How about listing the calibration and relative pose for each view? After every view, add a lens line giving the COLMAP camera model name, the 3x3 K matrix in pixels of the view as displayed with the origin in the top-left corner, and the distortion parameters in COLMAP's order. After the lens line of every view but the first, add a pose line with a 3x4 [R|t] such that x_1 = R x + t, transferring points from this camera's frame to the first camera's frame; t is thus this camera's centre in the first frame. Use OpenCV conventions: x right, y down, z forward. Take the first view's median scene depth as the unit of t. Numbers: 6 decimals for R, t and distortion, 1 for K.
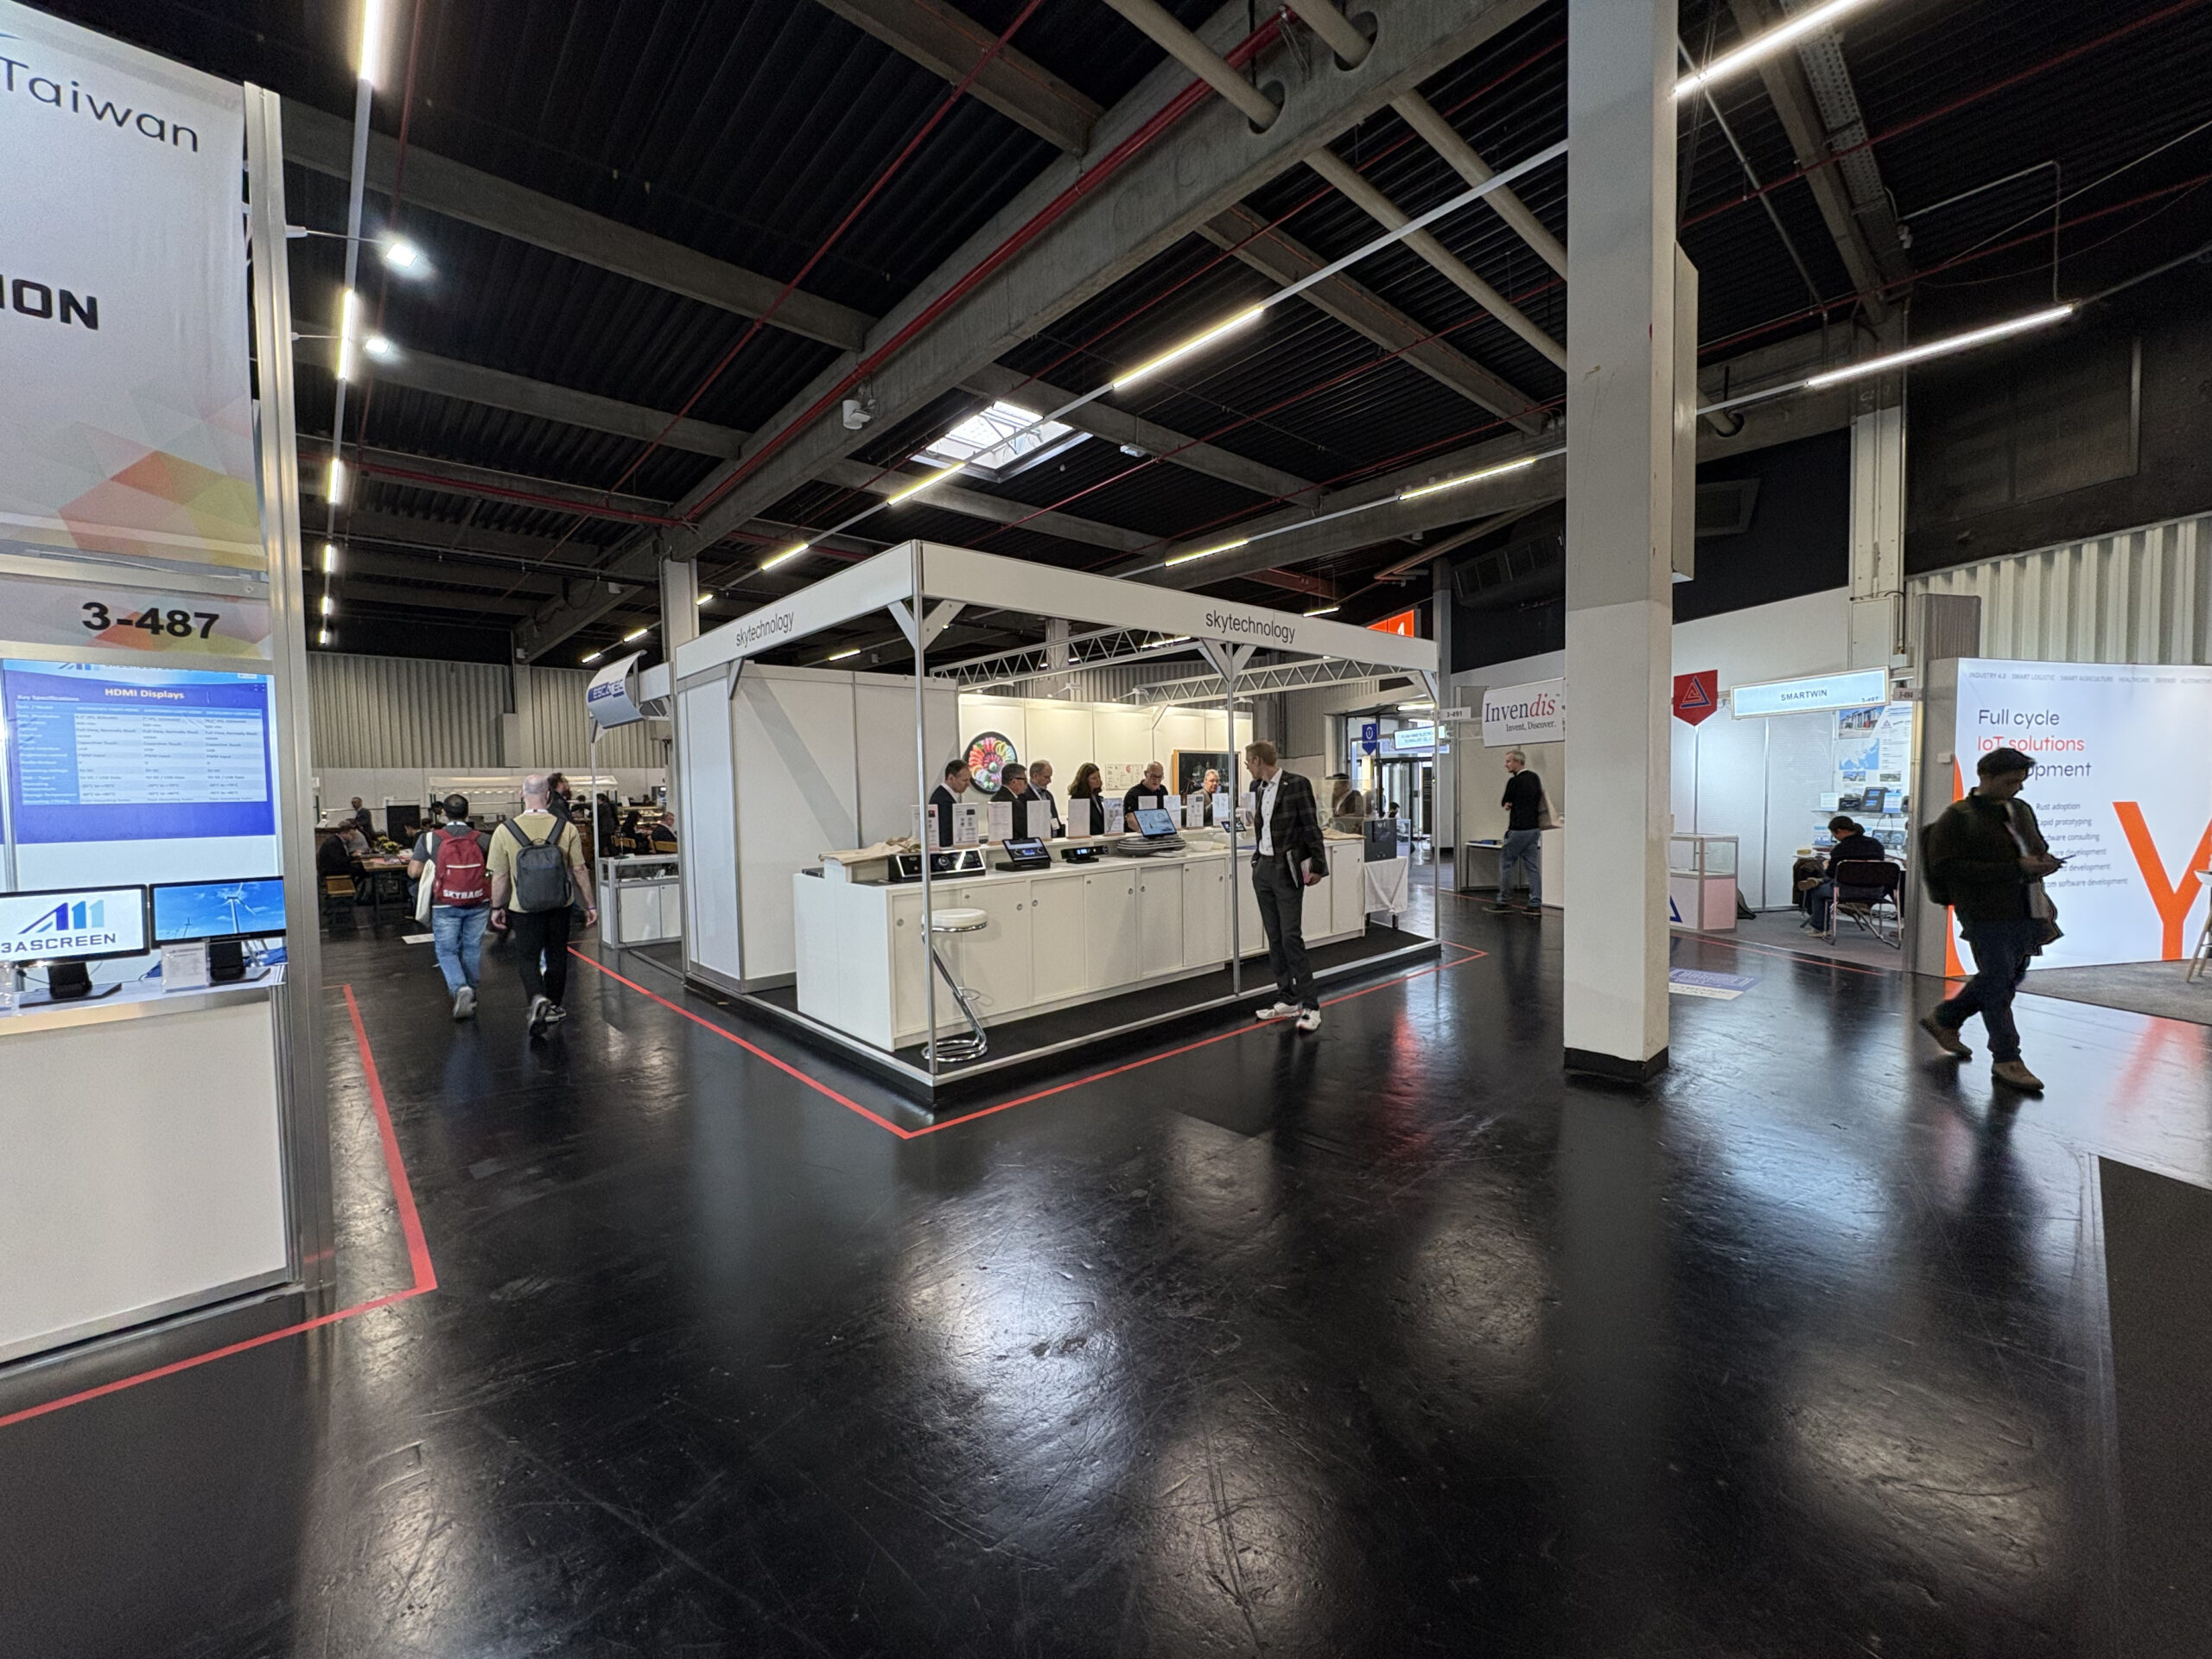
lens RADIAL K [[875.8, 0, 1104.4], [0, 875.8, 823.0], [0, 0, 1]] dist [-0.025407, 0.000063]
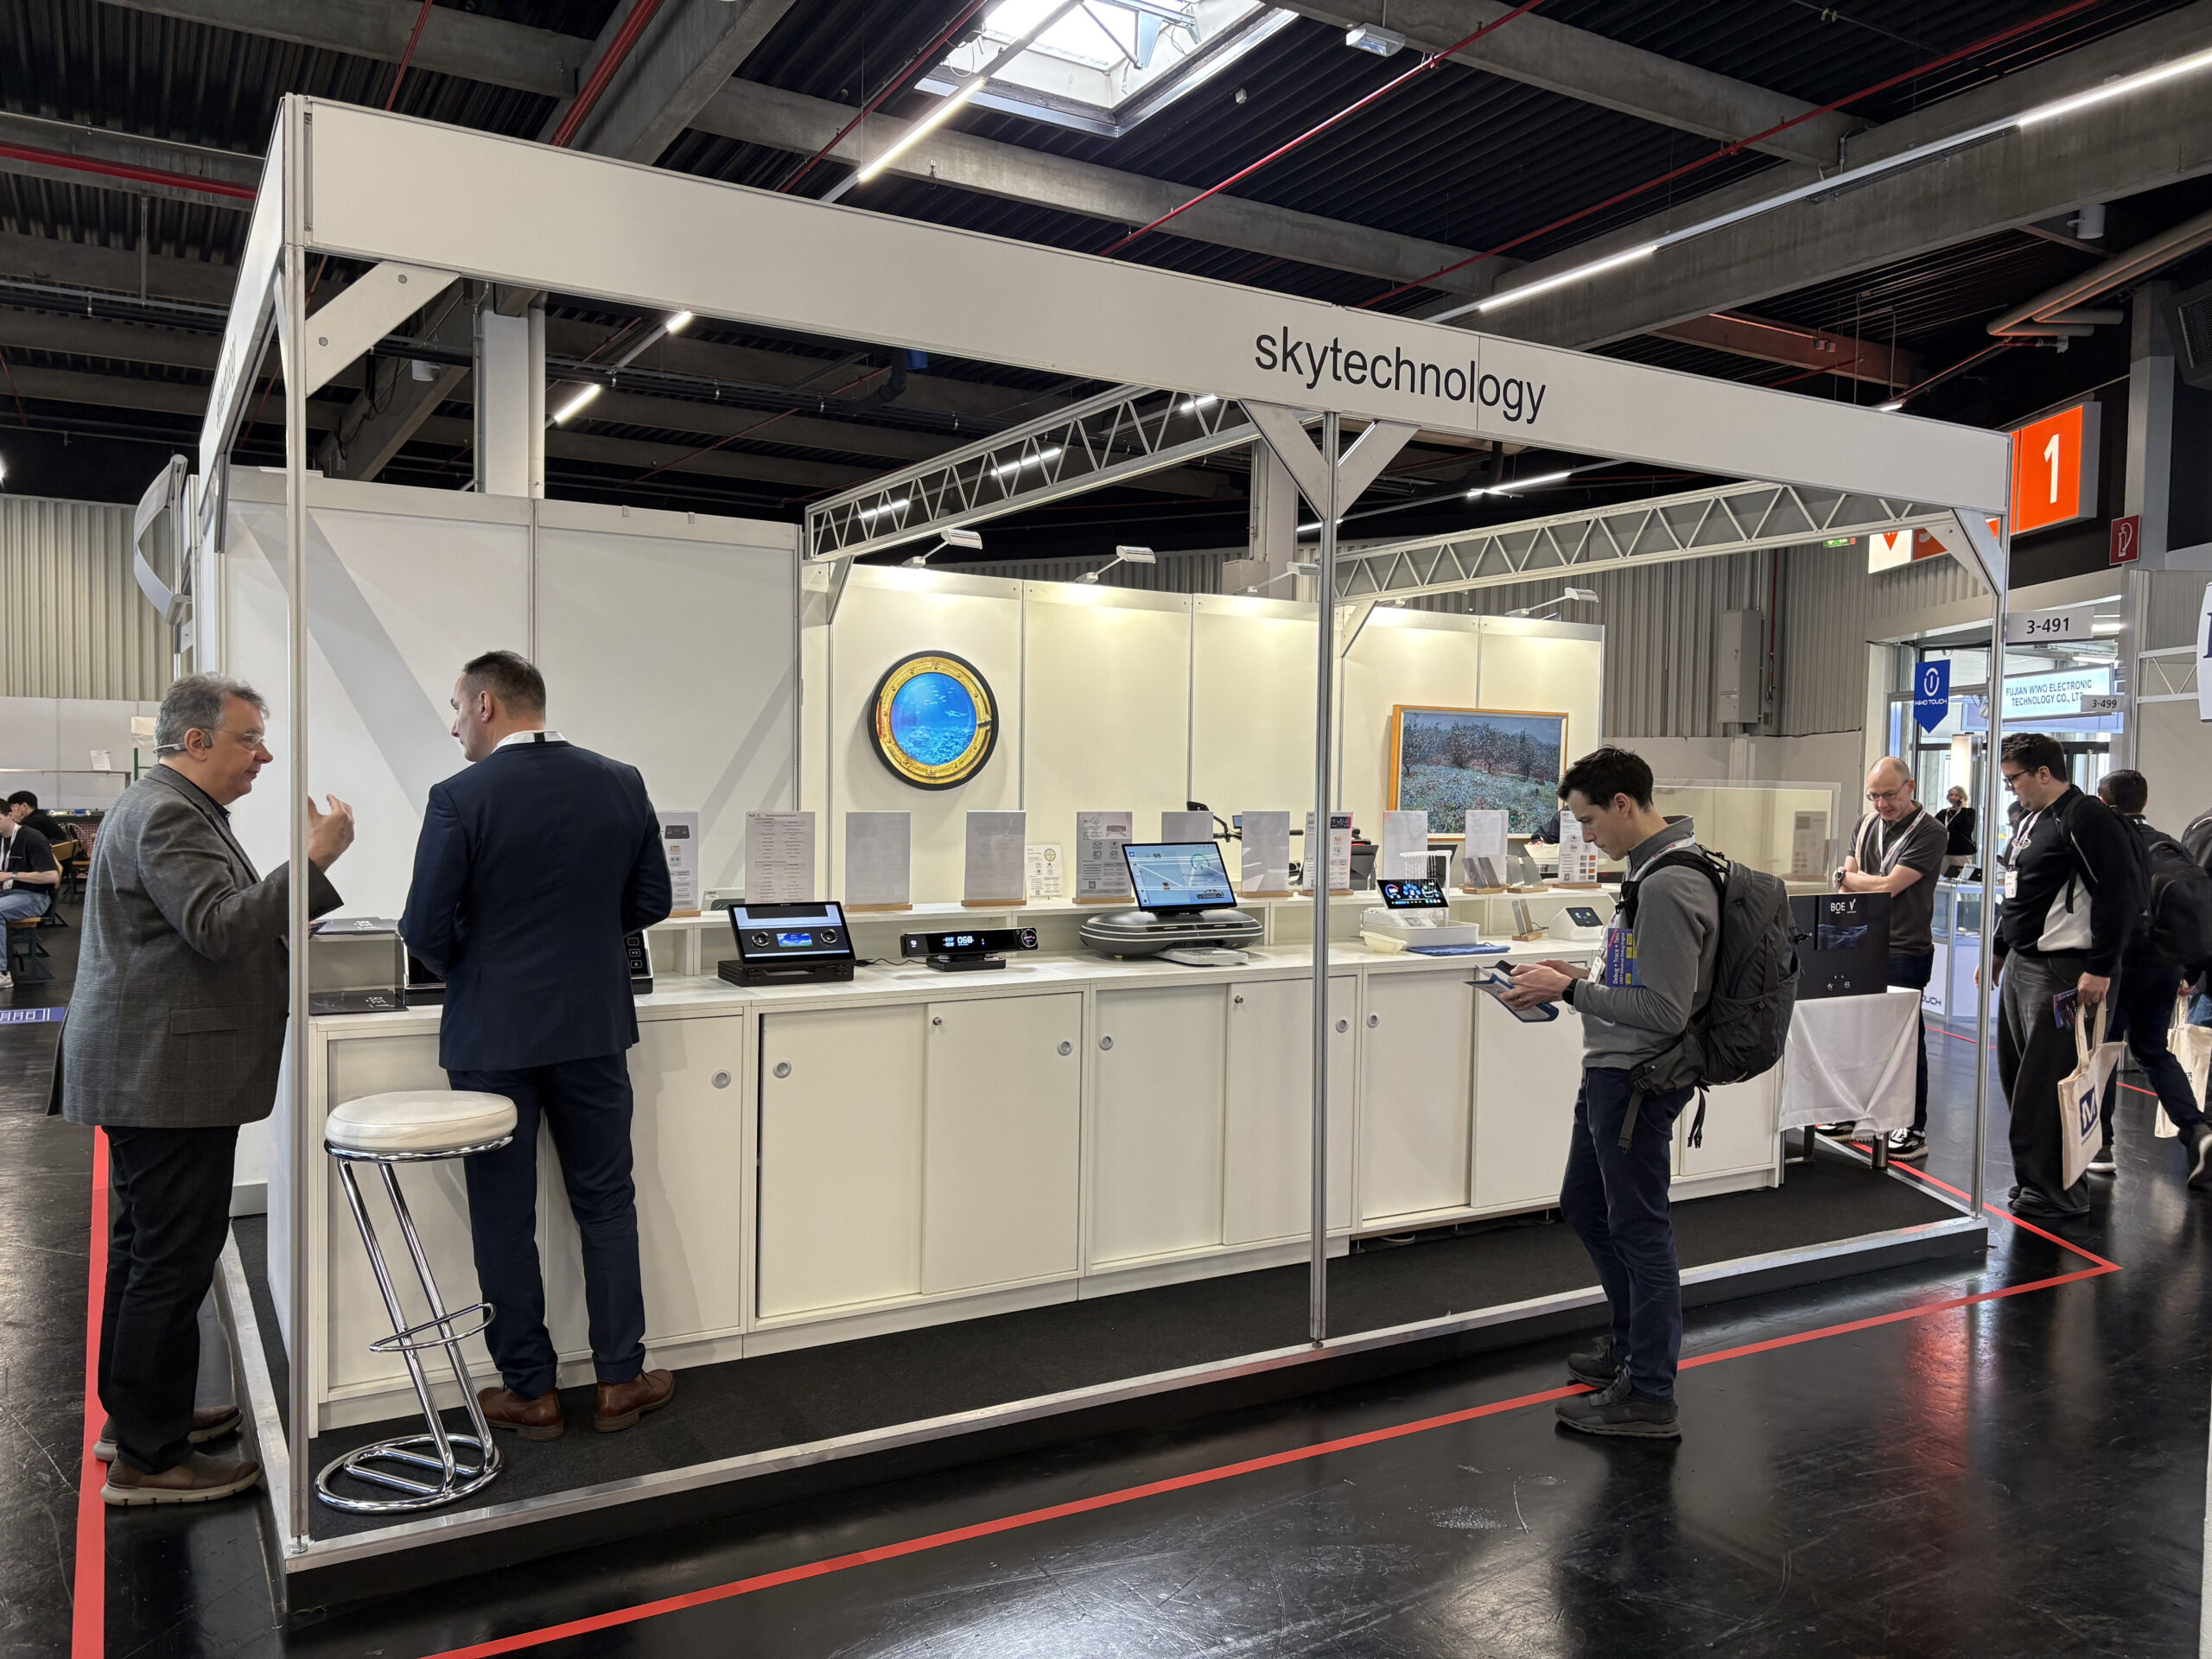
lens RADIAL K [[1664.9, 0, 1101.6], [0, 1664.9, 849.0], [0, 0, 1]] dist [0.006595, -0.010736]
pose [[0.976829, 0.046594, -0.208887, 0.085656], [-0.045911, 0.998913, 0.008119, -0.008309], [0.209038, 0.001659, 0.977906, 0.114130]]
